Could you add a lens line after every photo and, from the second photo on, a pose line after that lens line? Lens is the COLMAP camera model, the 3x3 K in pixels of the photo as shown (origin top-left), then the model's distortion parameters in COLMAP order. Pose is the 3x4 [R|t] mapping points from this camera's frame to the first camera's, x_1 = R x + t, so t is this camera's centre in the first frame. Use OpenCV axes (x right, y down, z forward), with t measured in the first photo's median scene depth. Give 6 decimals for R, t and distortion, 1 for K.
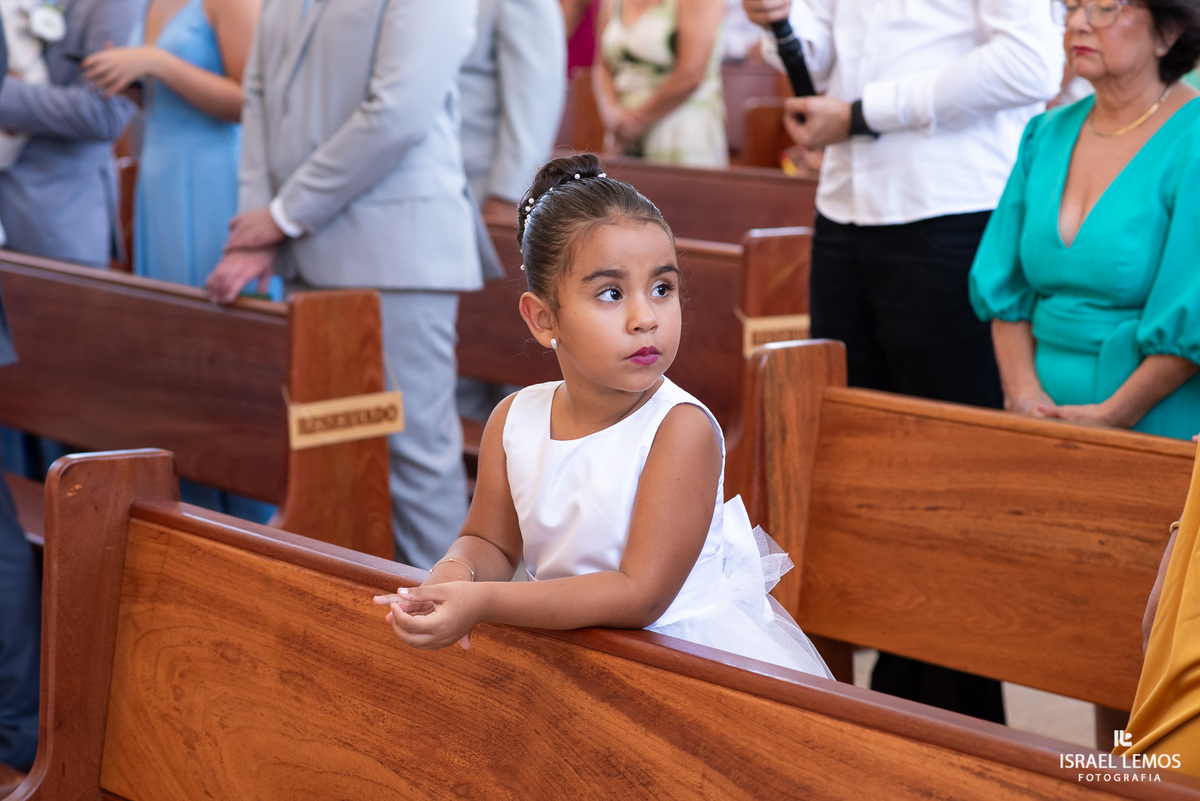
lens RADIAL K [[2708.0, 0, 600.0], [0, 2708.0, 400.5], [0, 0, 1]] dist [0.051242, 0.389814]
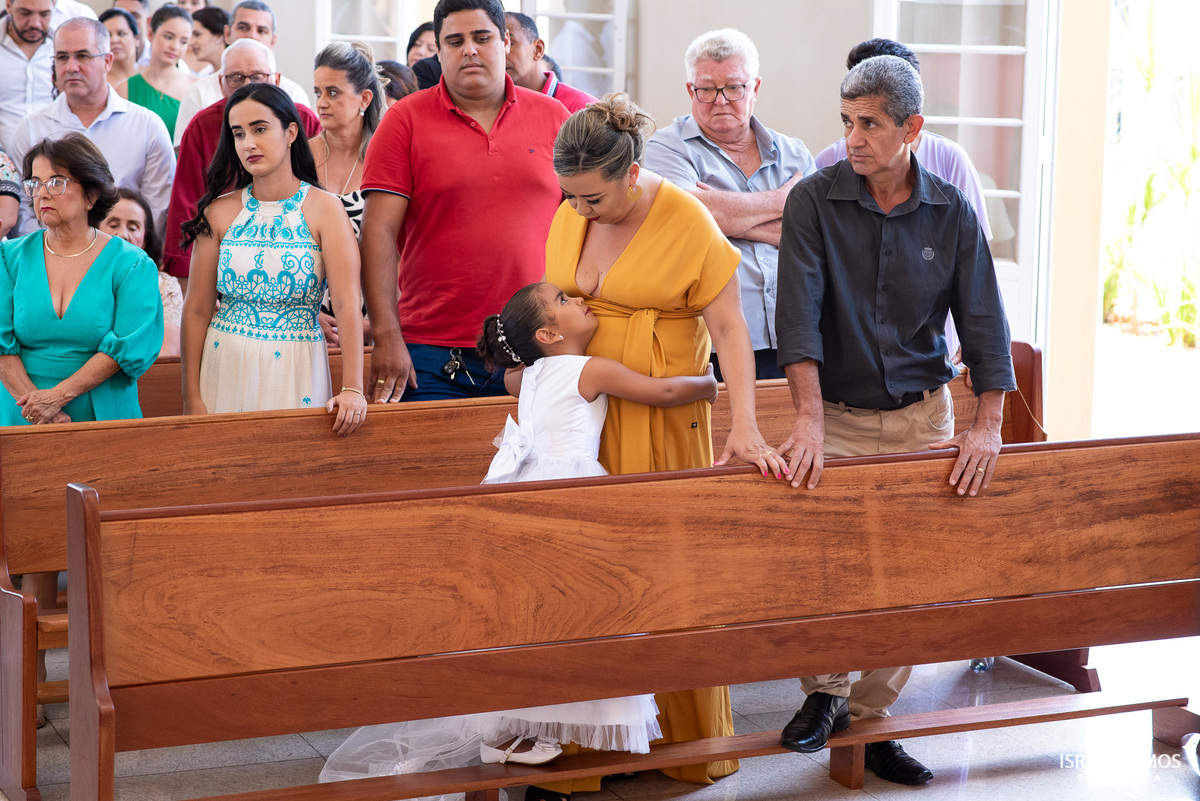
lens RADIAL K [[2708.0, 0, 600.0], [0, 2708.0, 400.5], [0, 0, 1]] dist [0.051242, 0.389814]
pose [[0.350466, -0.133040, 0.927078, -1.646257], [0.155780, 0.984352, 0.082368, -0.123593], [-0.923529, 0.115553, 0.365707, 0.091710]]
